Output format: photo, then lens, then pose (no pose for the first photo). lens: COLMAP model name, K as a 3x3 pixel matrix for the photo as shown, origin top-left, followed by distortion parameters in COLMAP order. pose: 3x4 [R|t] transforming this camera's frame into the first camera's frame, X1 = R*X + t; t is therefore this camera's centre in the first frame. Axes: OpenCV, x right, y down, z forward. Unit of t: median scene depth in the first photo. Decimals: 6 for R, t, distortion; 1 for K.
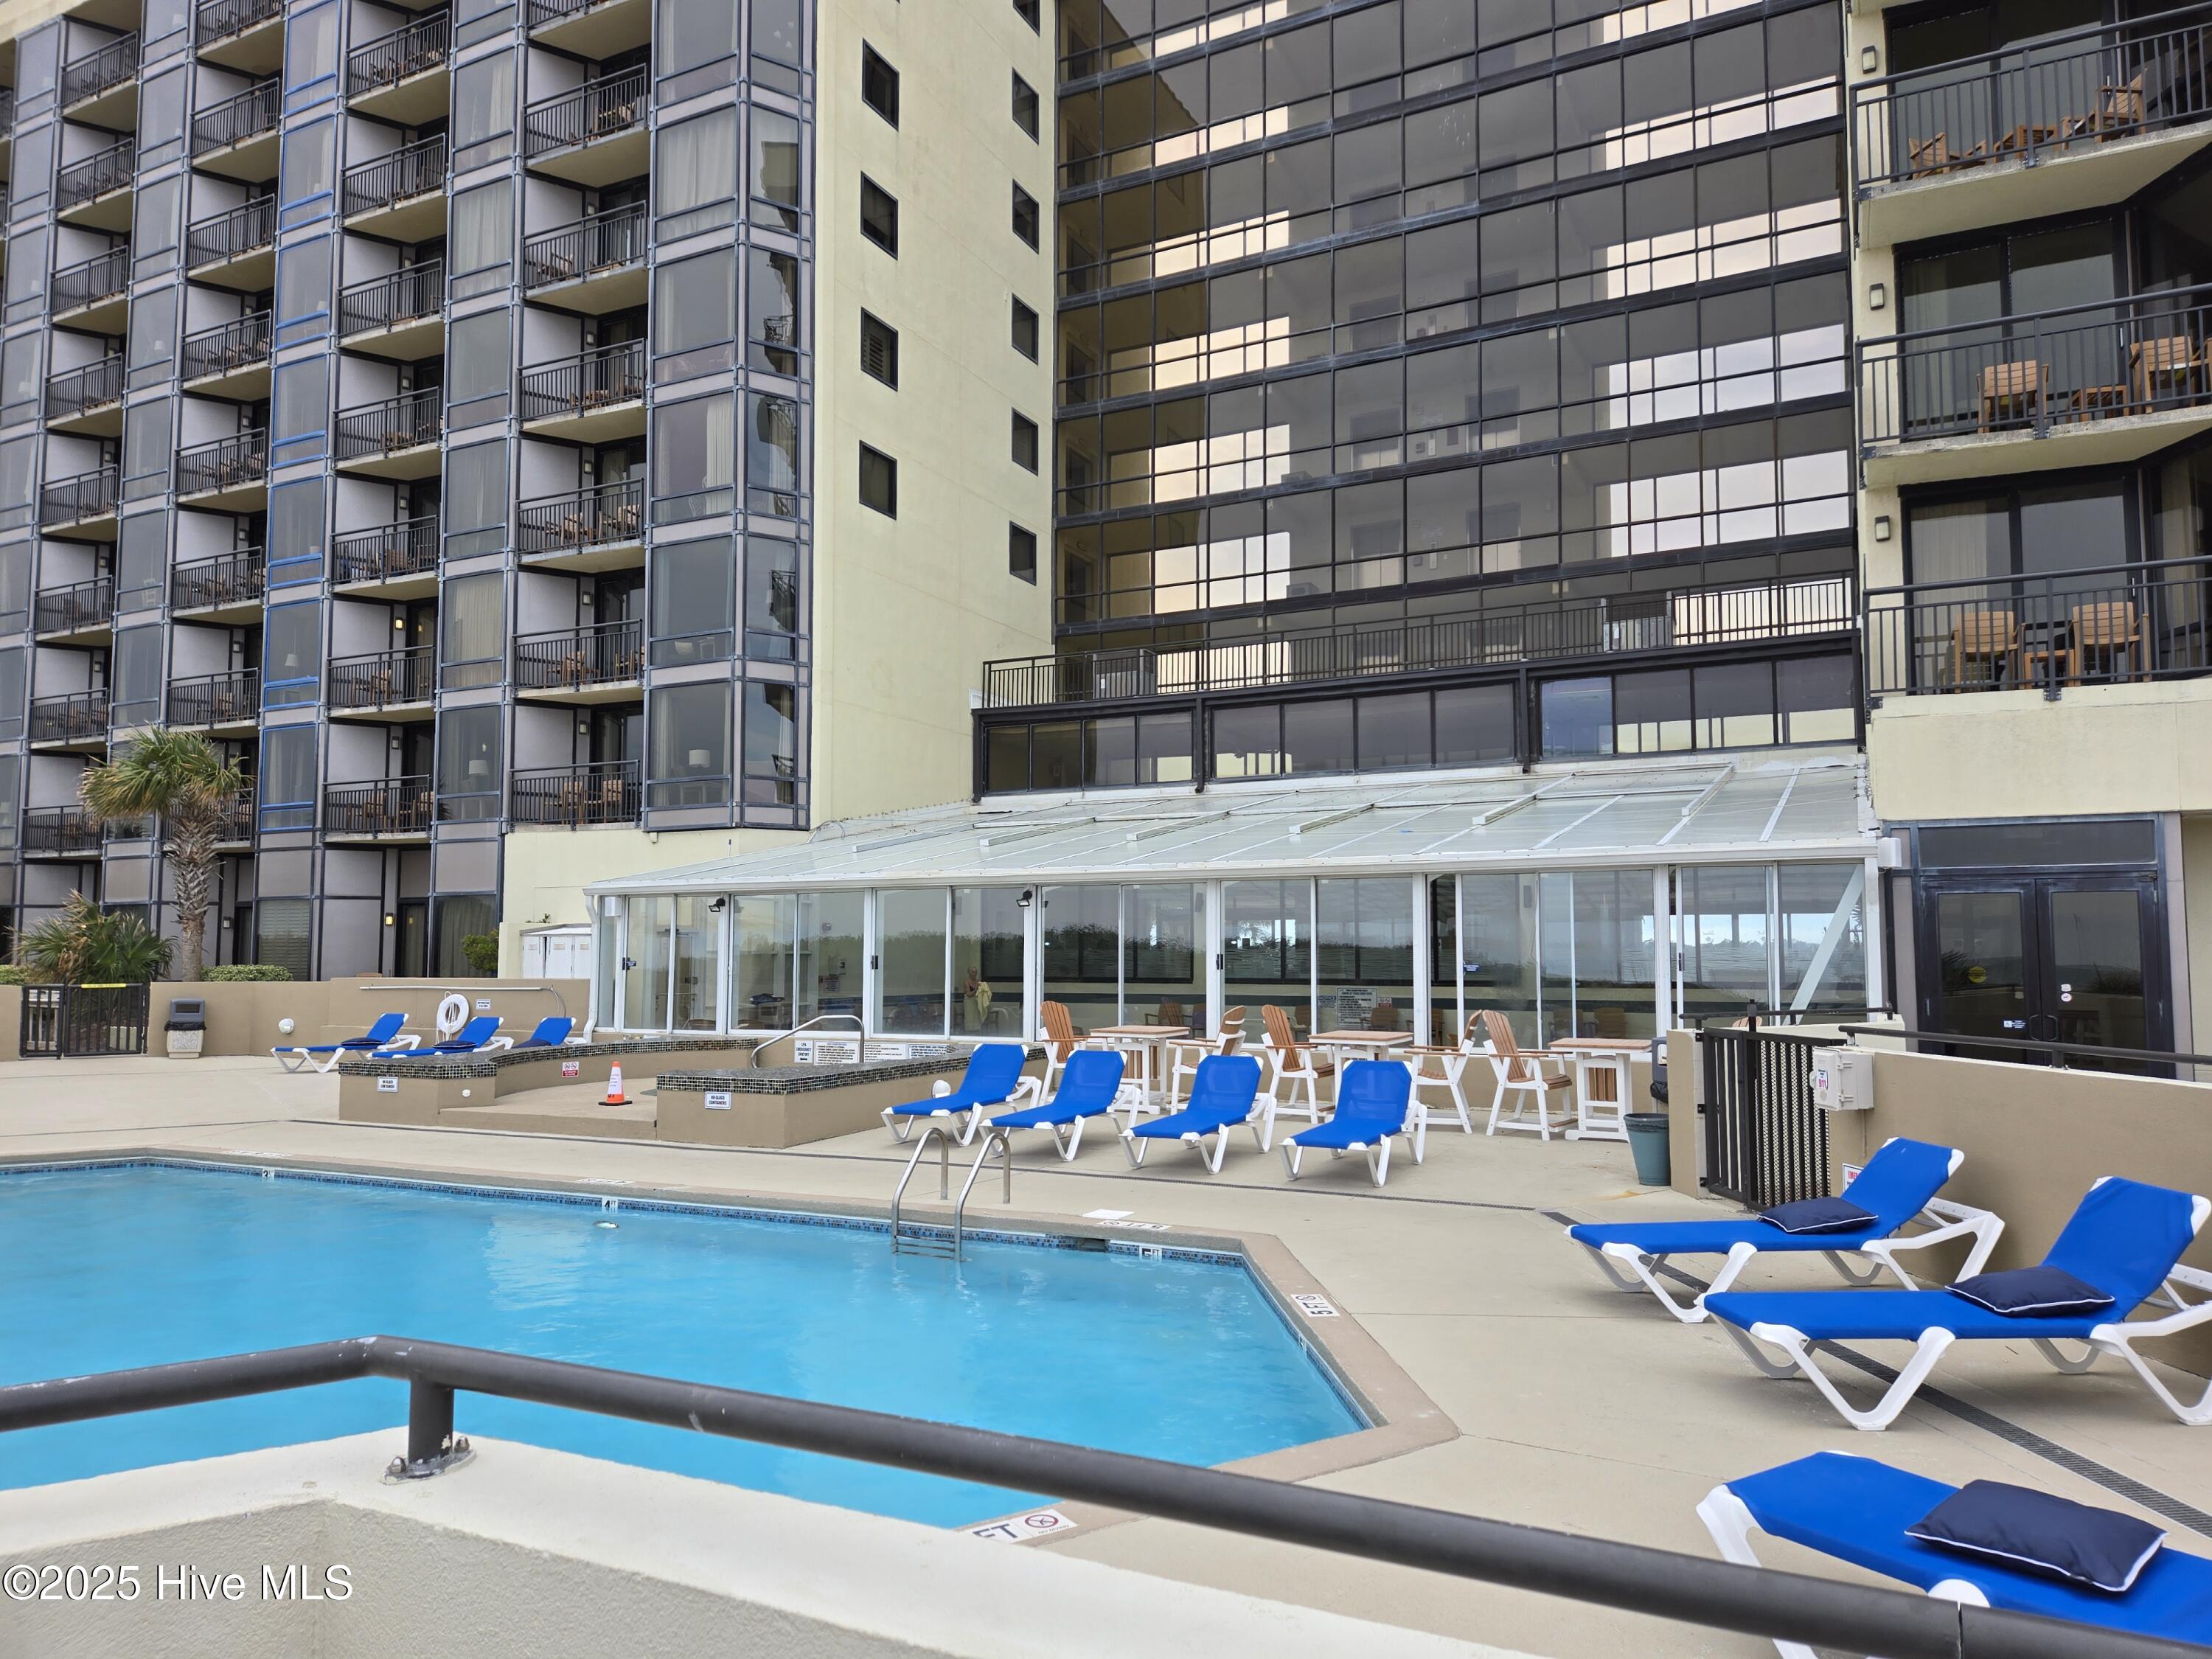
lens RADIAL K [[1469.9, 0, 1110.2], [0, 1469.9, 825.5], [0, 0, 1]] dist [0.053006, -0.041607]
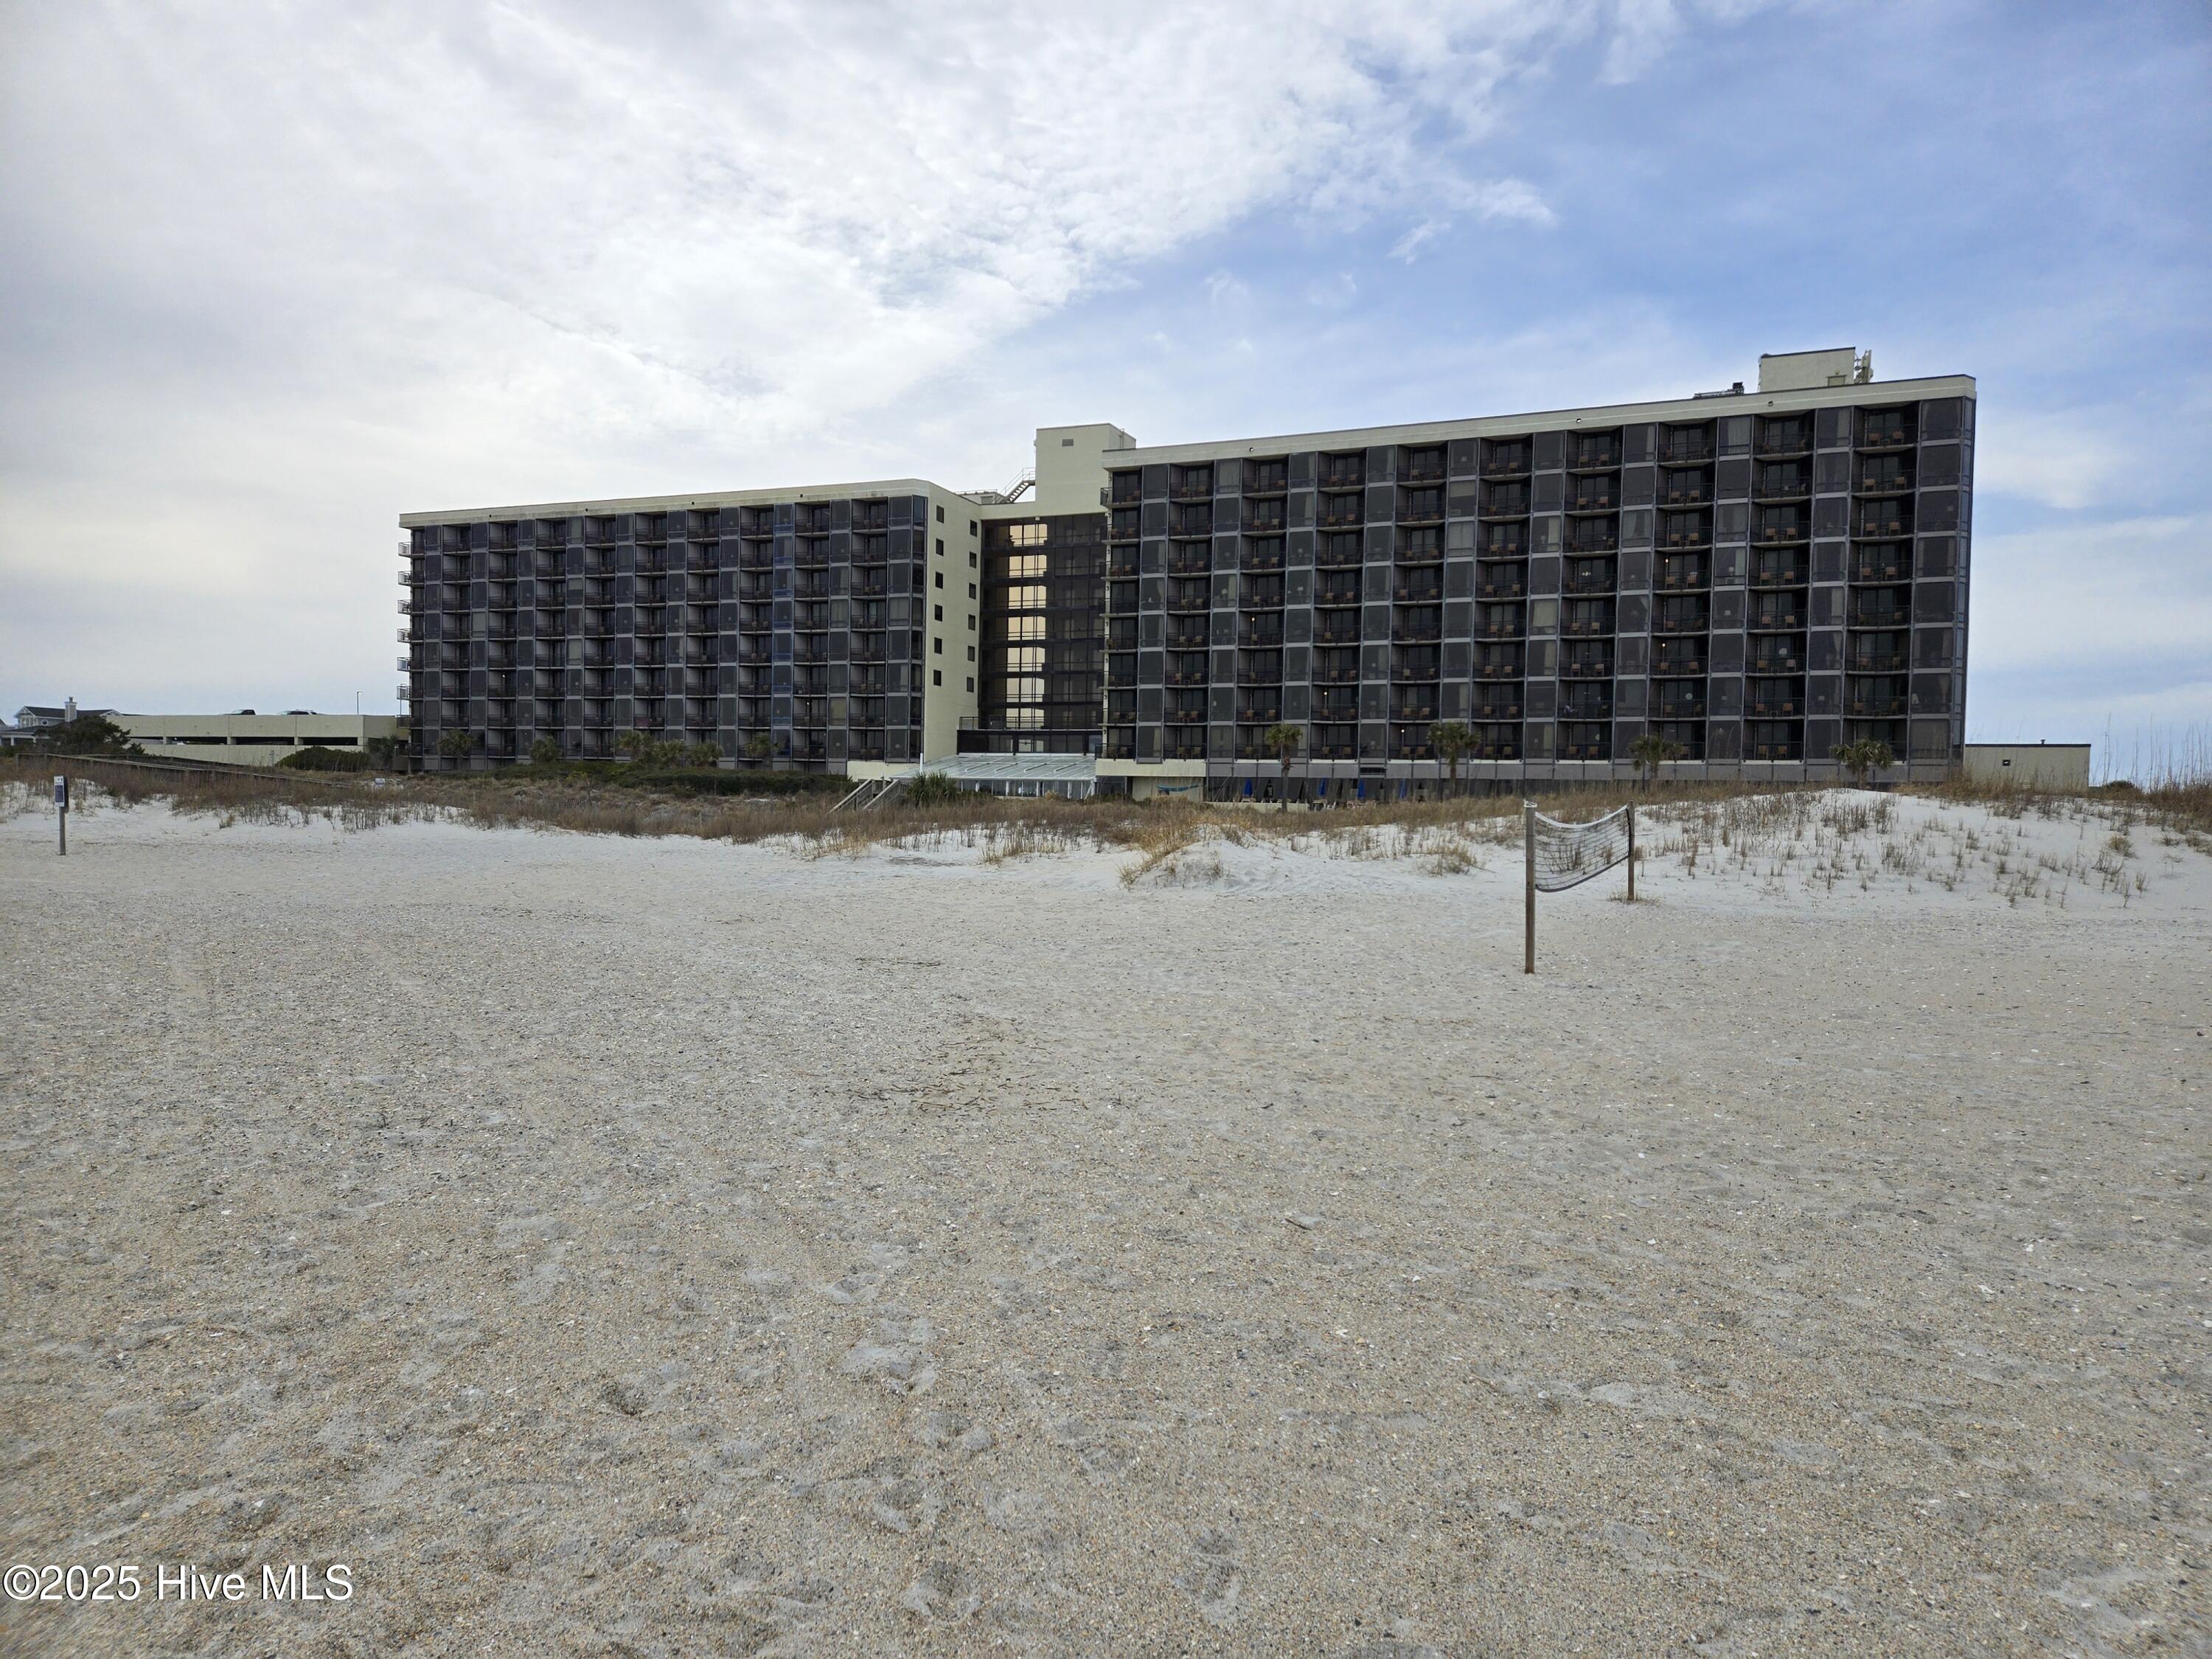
lens RADIAL K [[1469.9, 0, 1123.4], [0, 1469.9, 837.9], [0, 0, 1]] dist [0.053006, -0.041607]
pose [[0.996271, 0.022125, 0.083396, 0.026588], [-0.030296, 0.994722, 0.098032, -0.205690], [-0.080787, -0.100194, 0.991683, -3.131932]]
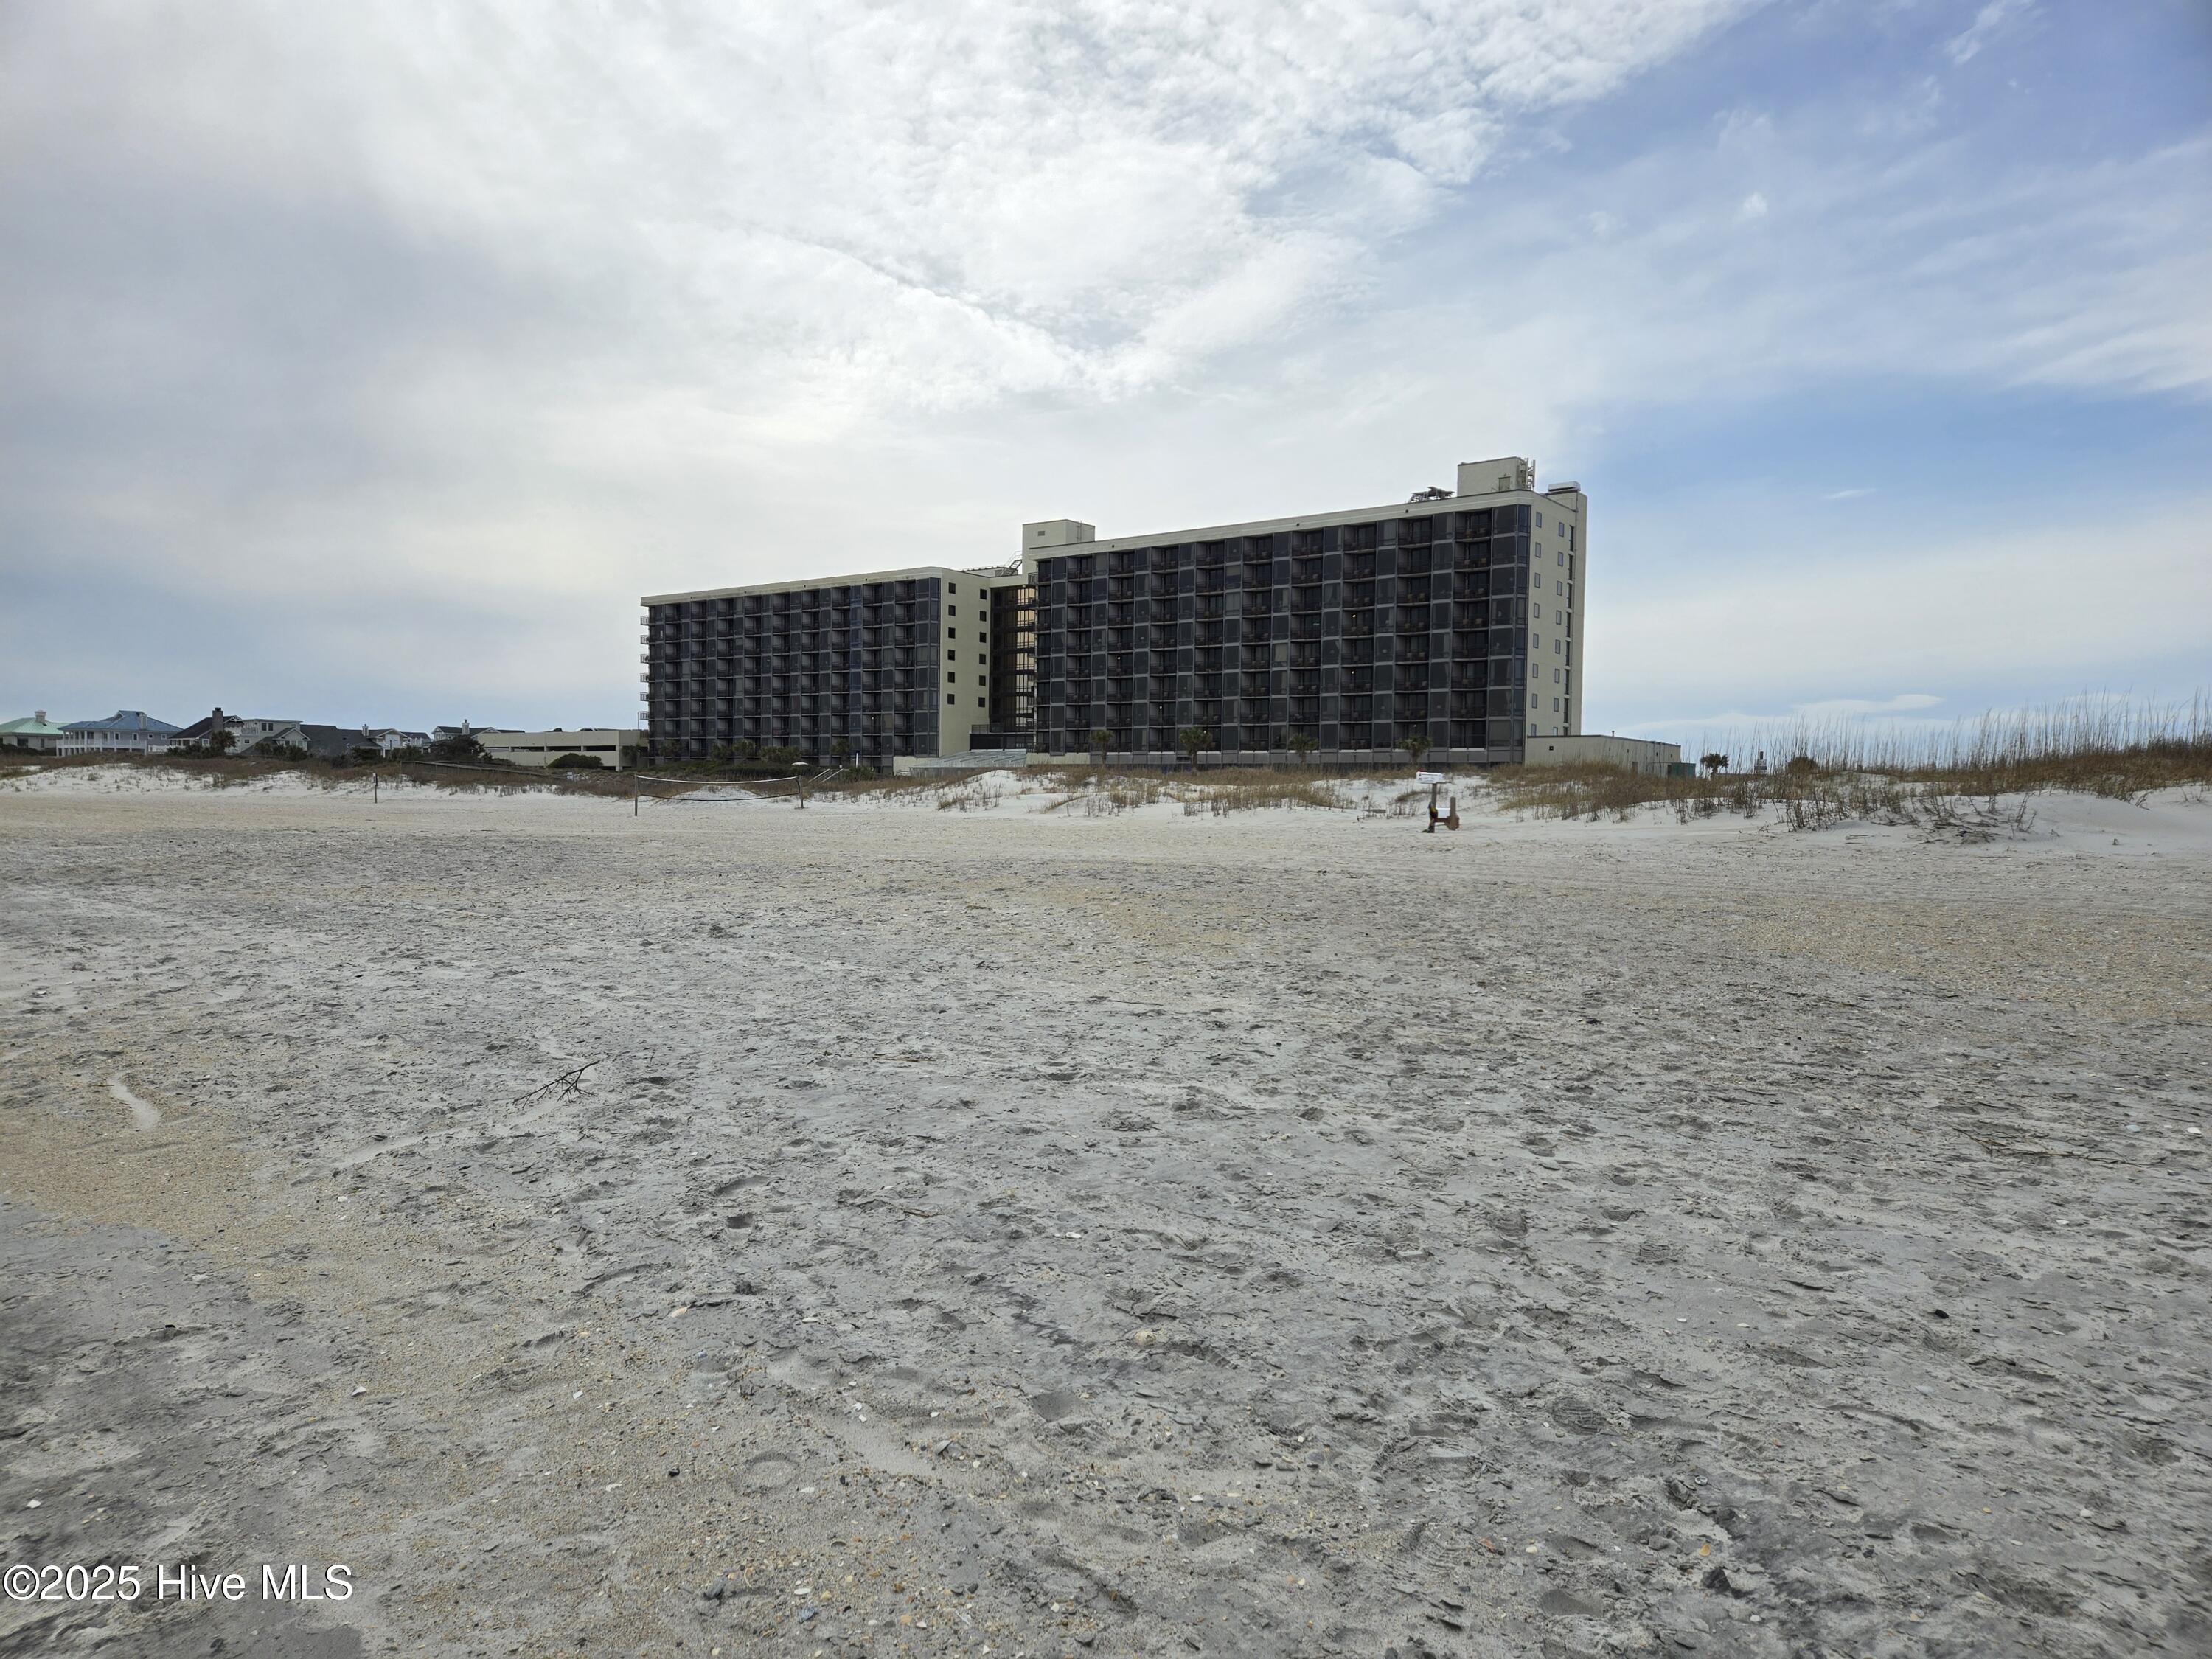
lens RADIAL K [[1469.9, 0, 1096.4], [0, 1469.9, 827.6], [0, 0, 1]] dist [0.053006, -0.041607]
pose [[0.986197, 0.019246, -0.164457, 1.424996], [-0.002039, 0.994558, 0.104165, -0.337085], [0.165567, -0.102392, 0.980869, -4.848172]]
